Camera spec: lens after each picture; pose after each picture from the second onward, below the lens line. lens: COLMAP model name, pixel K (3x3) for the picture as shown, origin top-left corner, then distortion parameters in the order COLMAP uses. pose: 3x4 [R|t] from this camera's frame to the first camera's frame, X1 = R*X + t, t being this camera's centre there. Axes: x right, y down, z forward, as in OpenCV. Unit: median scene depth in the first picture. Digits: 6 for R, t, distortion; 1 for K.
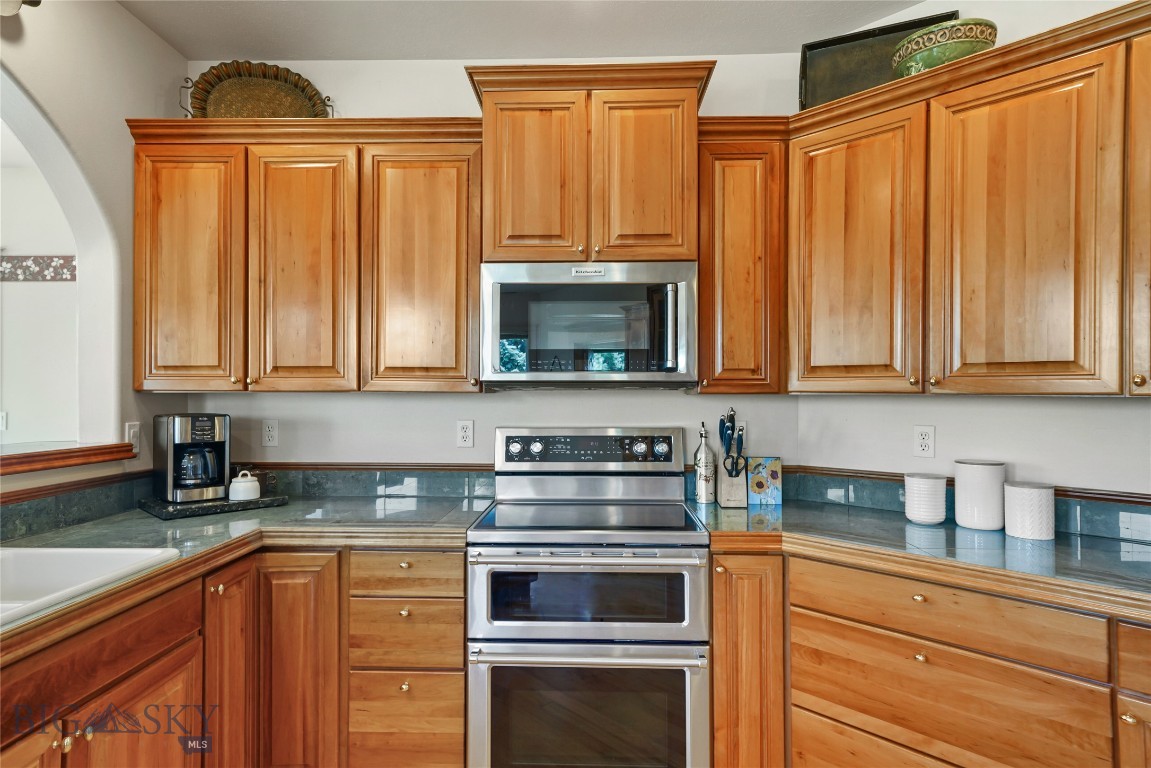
lens RADIAL K [[658.8, 0, 572.4], [0, 658.8, 390.9], [0, 0, 1]] dist [0.013288, -0.000184]
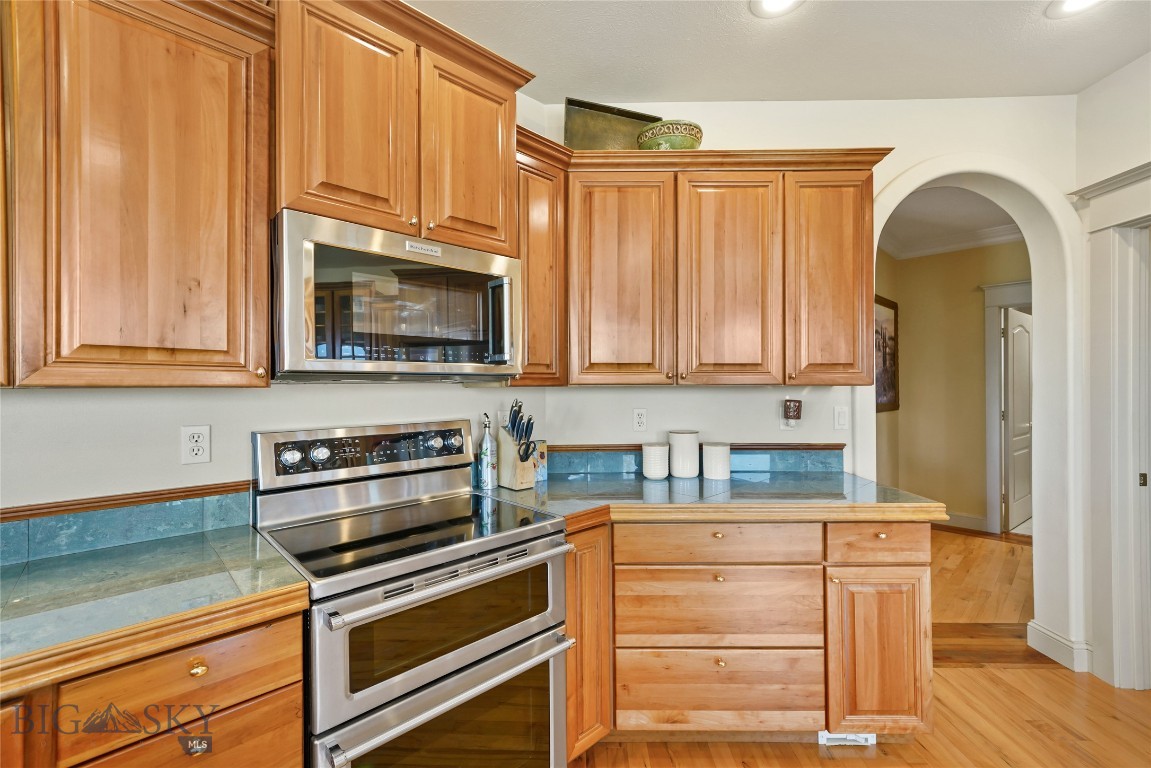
lens RADIAL K [[486.3, 0, 572.9], [0, 486.3, 387.2], [0, 0, 1]] dist [-0.000935, 0.000388]
pose [[0.695759, -0.007935, 0.718232, -0.304043], [0.005077, 0.999968, 0.006130, 0.001379], [-0.718258, -0.000618, 0.695777, 0.399338]]
